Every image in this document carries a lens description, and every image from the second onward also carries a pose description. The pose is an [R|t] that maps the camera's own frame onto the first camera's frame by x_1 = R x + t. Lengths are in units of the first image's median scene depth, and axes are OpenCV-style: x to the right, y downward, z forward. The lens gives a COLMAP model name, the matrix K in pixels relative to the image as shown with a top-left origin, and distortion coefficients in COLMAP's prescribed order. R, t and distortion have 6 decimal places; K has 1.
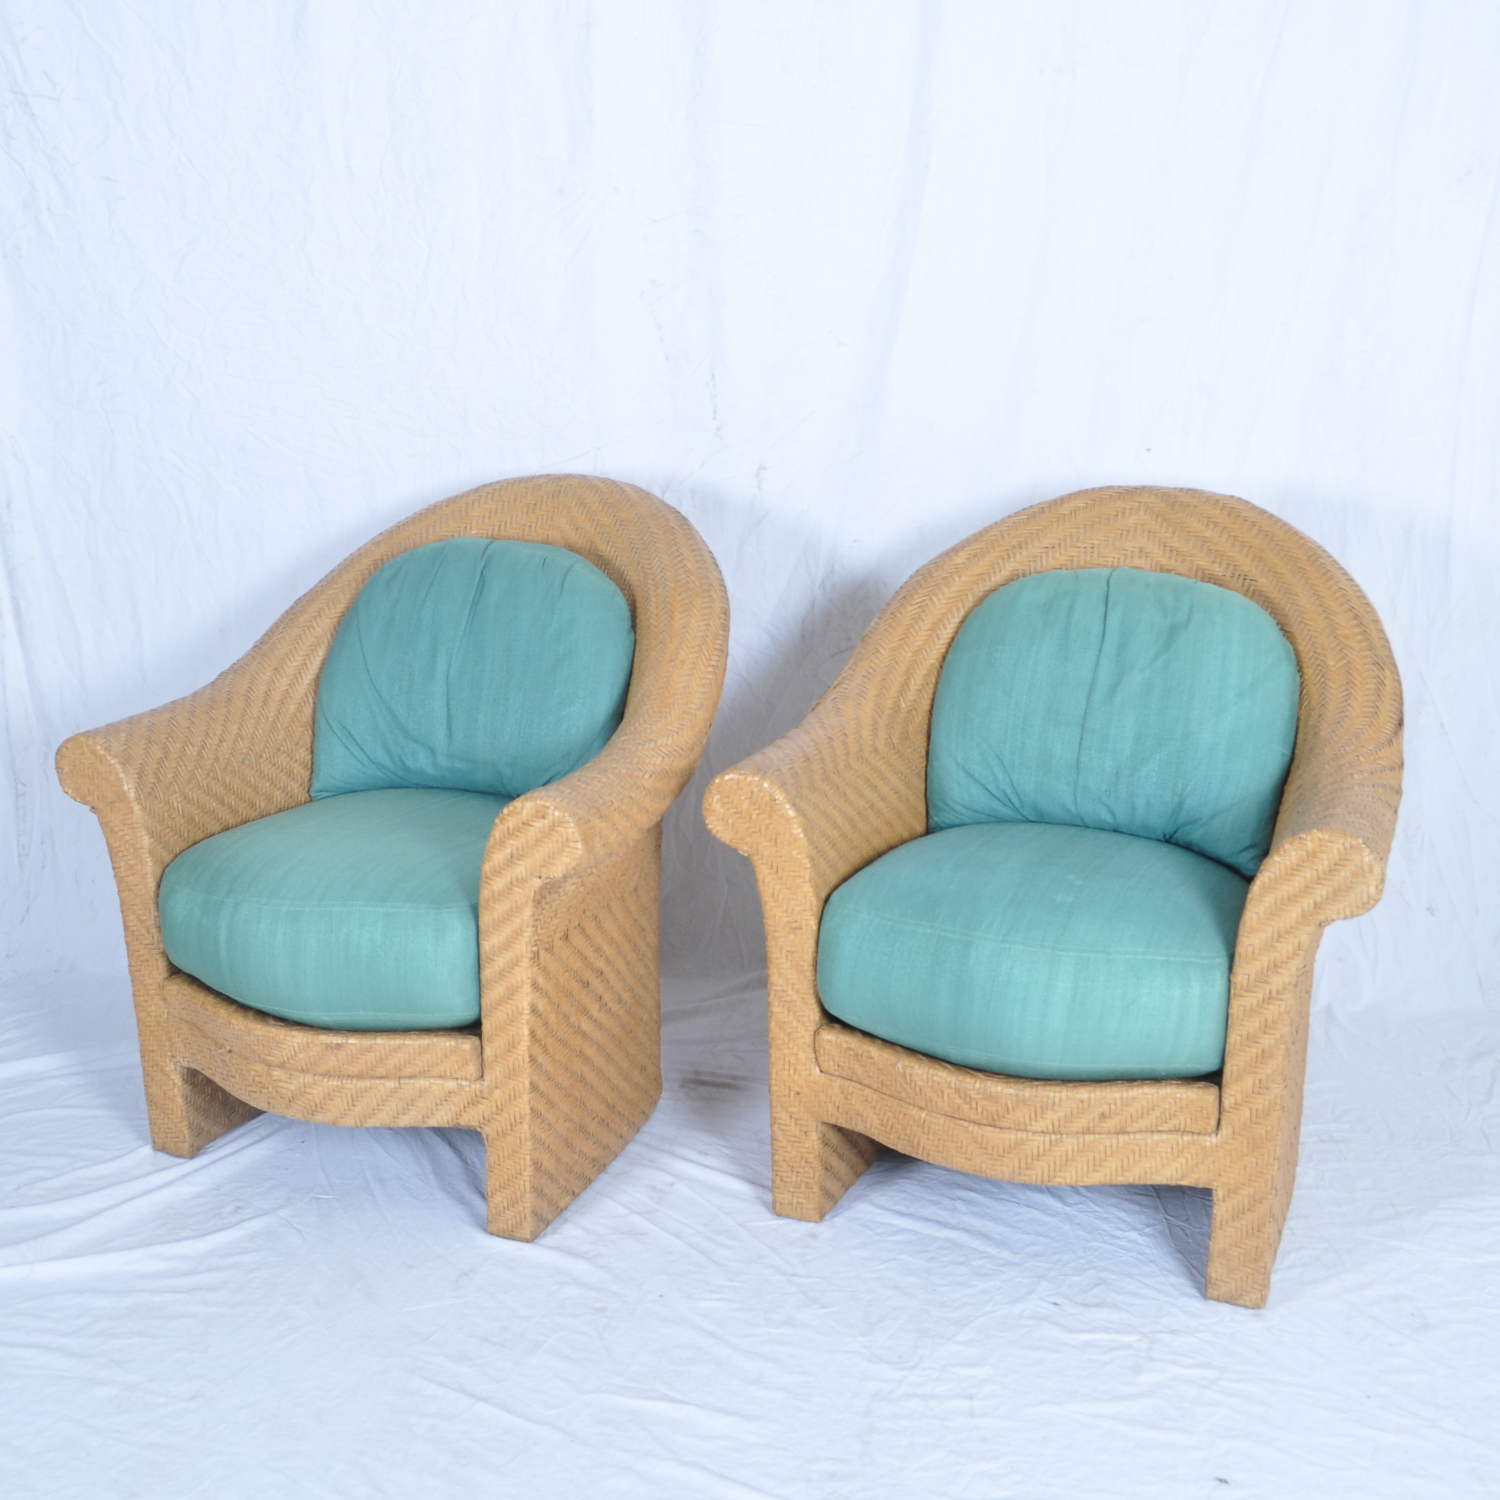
lens RADIAL K [[2053.3, 0, 723.9], [0, 2053.3, 754.0], [0, 0, 1]] dist [-0.011991, 0.000000]
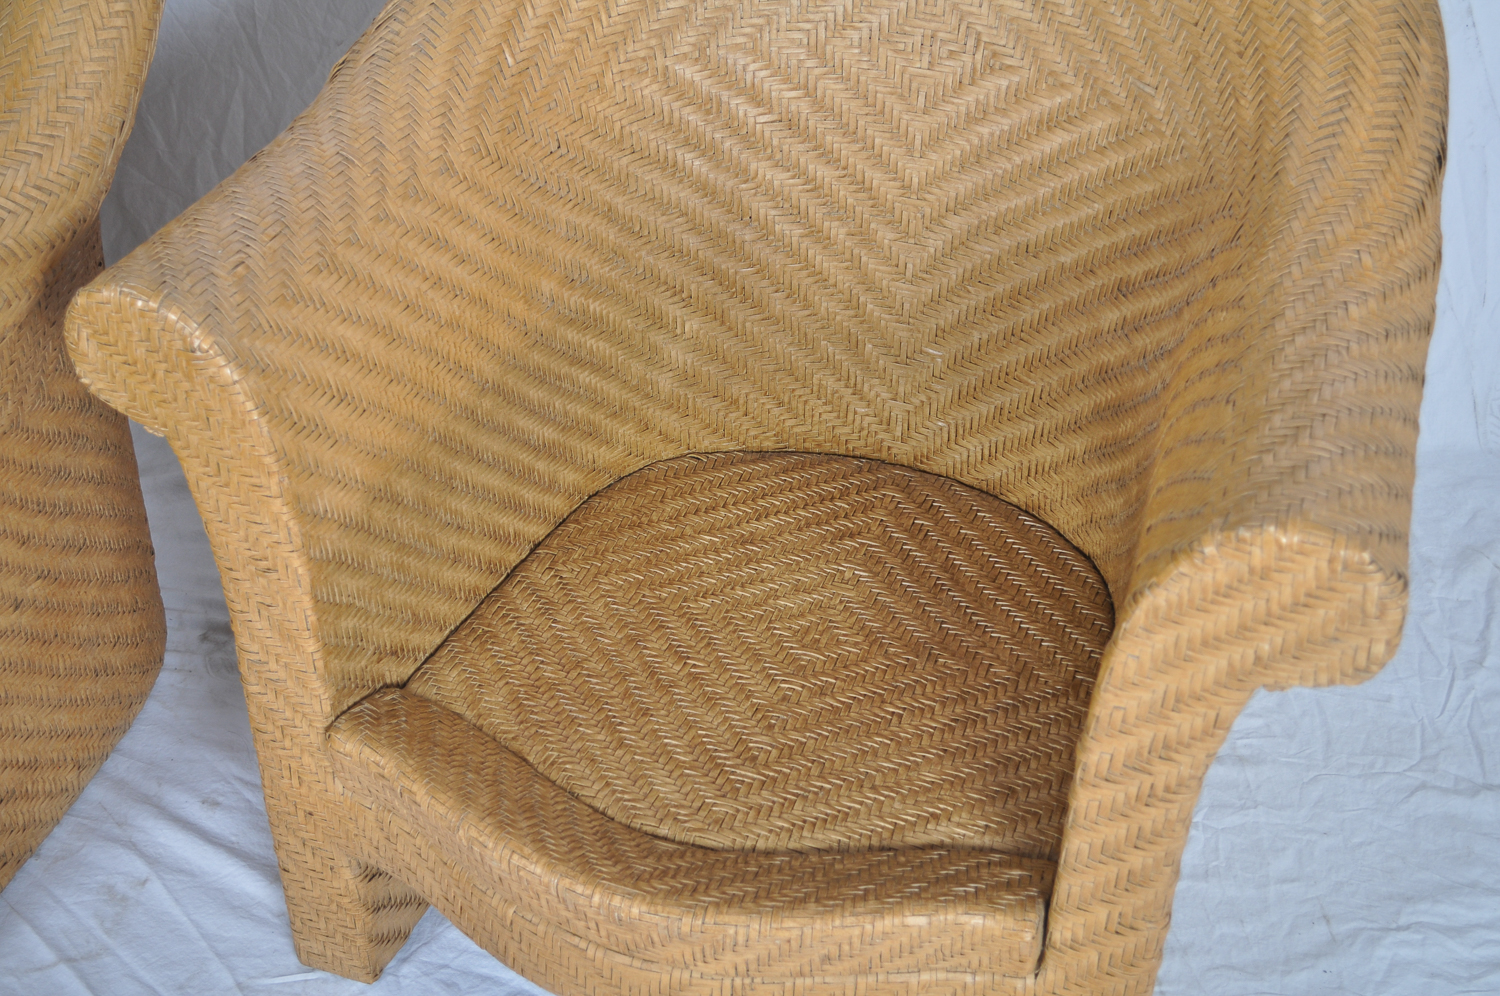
lens RADIAL K [[2089.6, 0, 743.3], [0, 2089.6, 496.7], [0, 0, 1]] dist [-0.015605, 0.000000]
pose [[0.997622, -0.020680, 0.065743, 0.116937], [-0.003853, 0.935694, 0.352791, -0.116025], [-0.068811, -0.352206, 0.933390, 0.483659]]
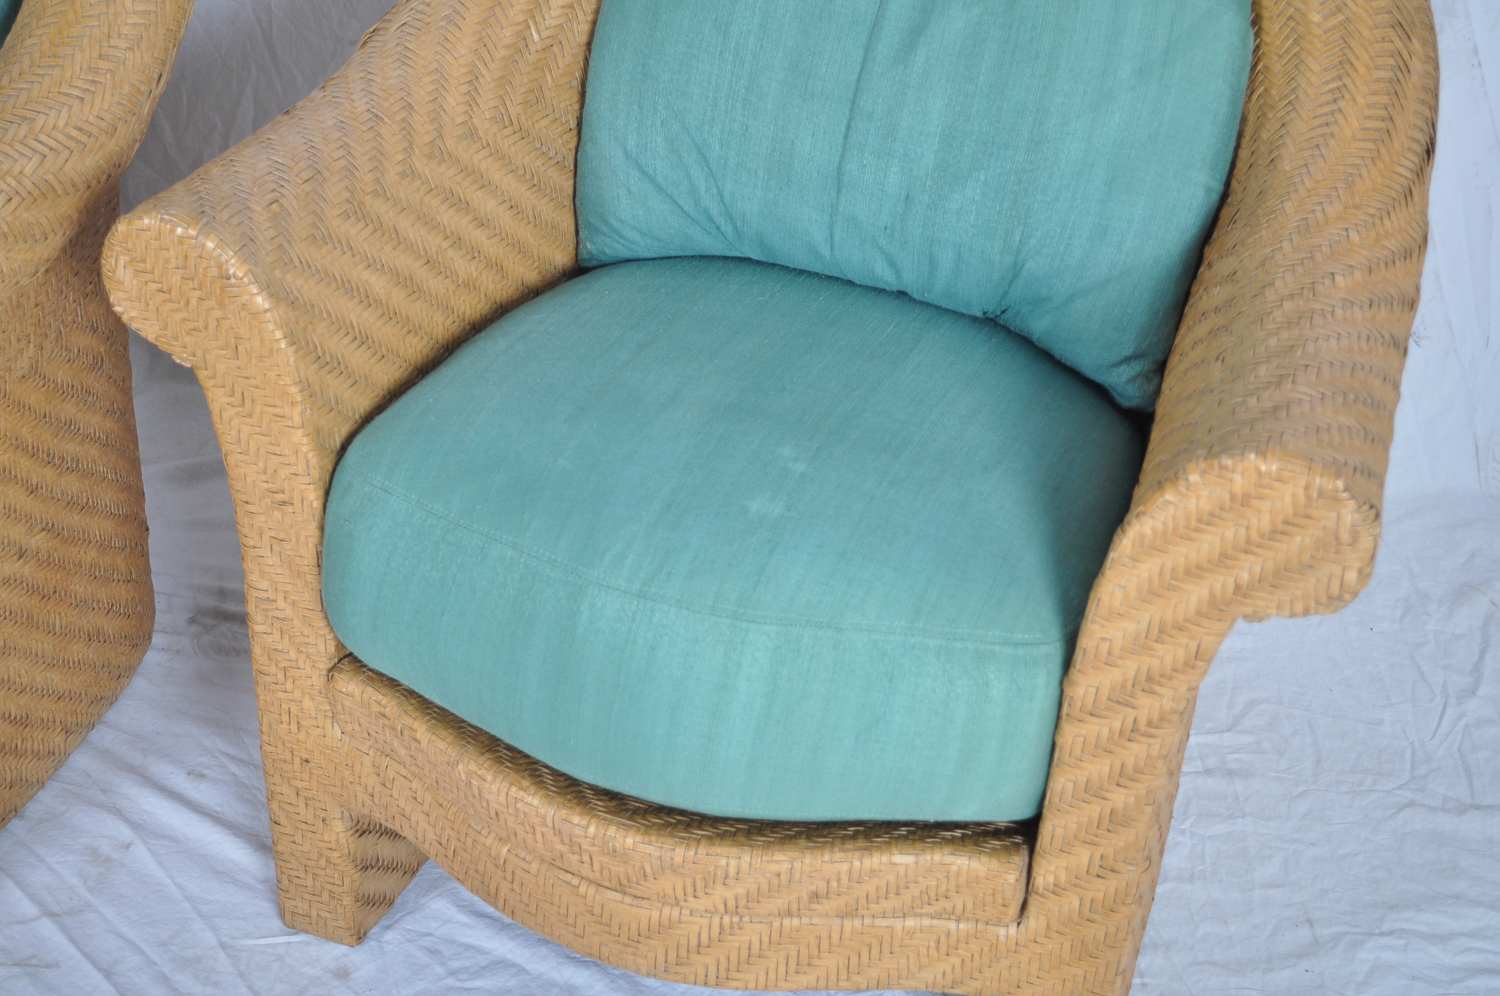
lens RADIAL K [[2268.8, 0, 742.6], [0, 2268.8, 496.3], [0, 0, 1]] dist [-0.019847, 0.000000]
pose [[0.996949, 0.021257, 0.075111, 0.106226], [-0.042607, 0.954419, 0.295412, -0.093334], [-0.065407, -0.297711, 0.952413, 0.412429]]
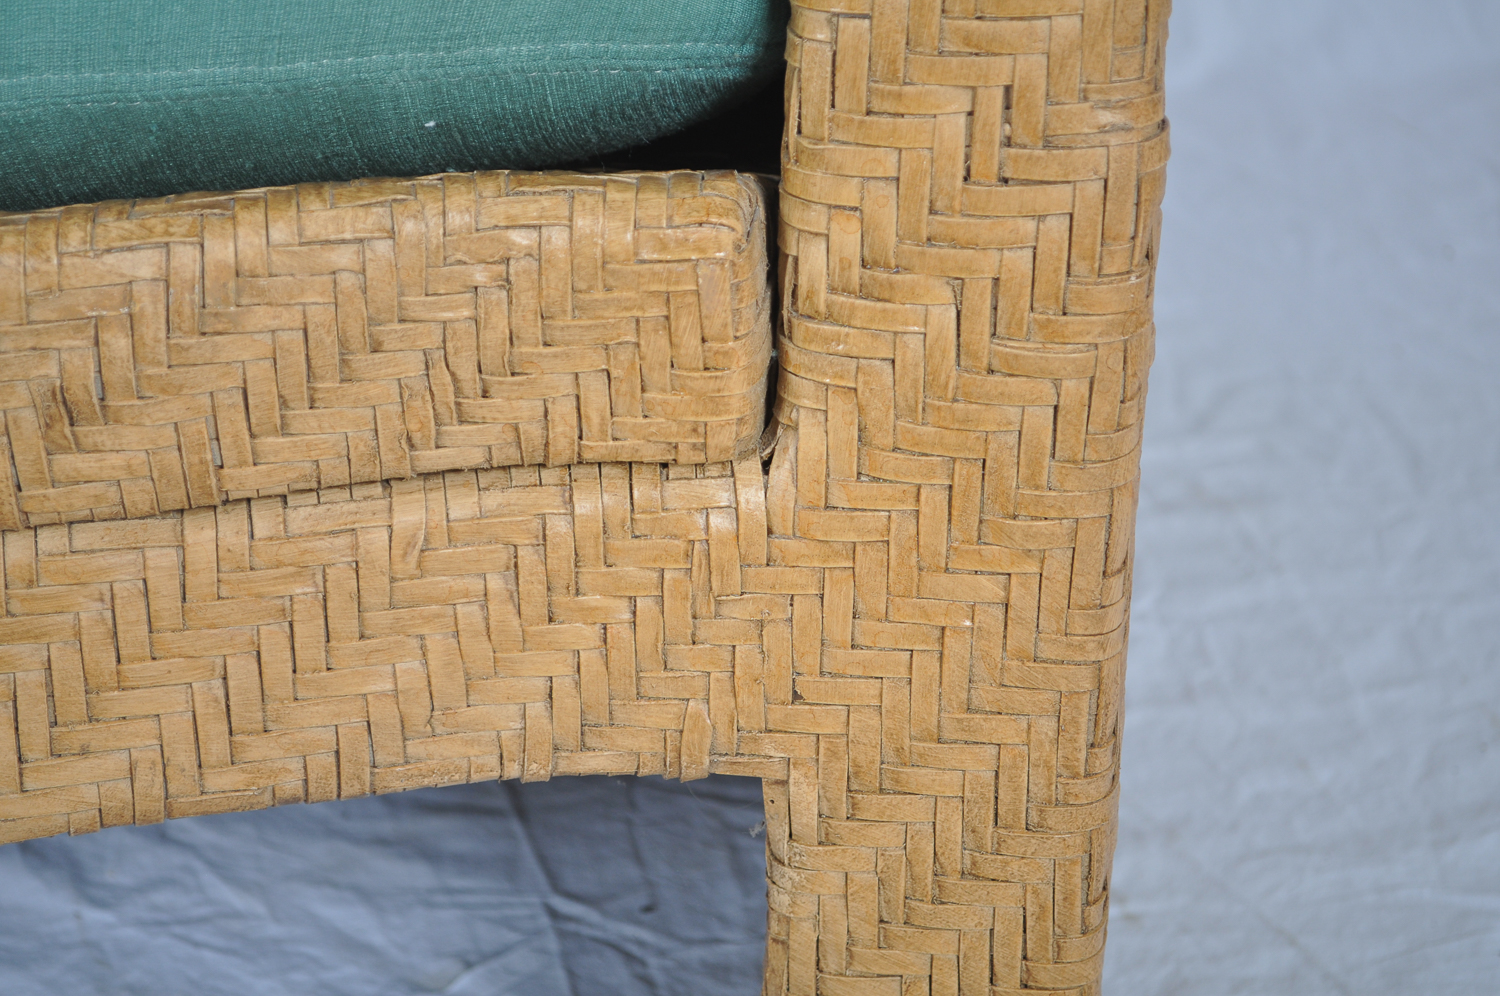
lens RADIAL K [[3376.1, 0, 752.6], [0, 3376.1, 493.8], [0, 0, 1]] dist [-0.015900, 0.000000]
pose [[0.967545, -0.091504, 0.235549, 0.157448], [0.057720, 0.987521, 0.146532, 0.133586], [-0.246017, -0.128181, 0.960752, 0.665223]]
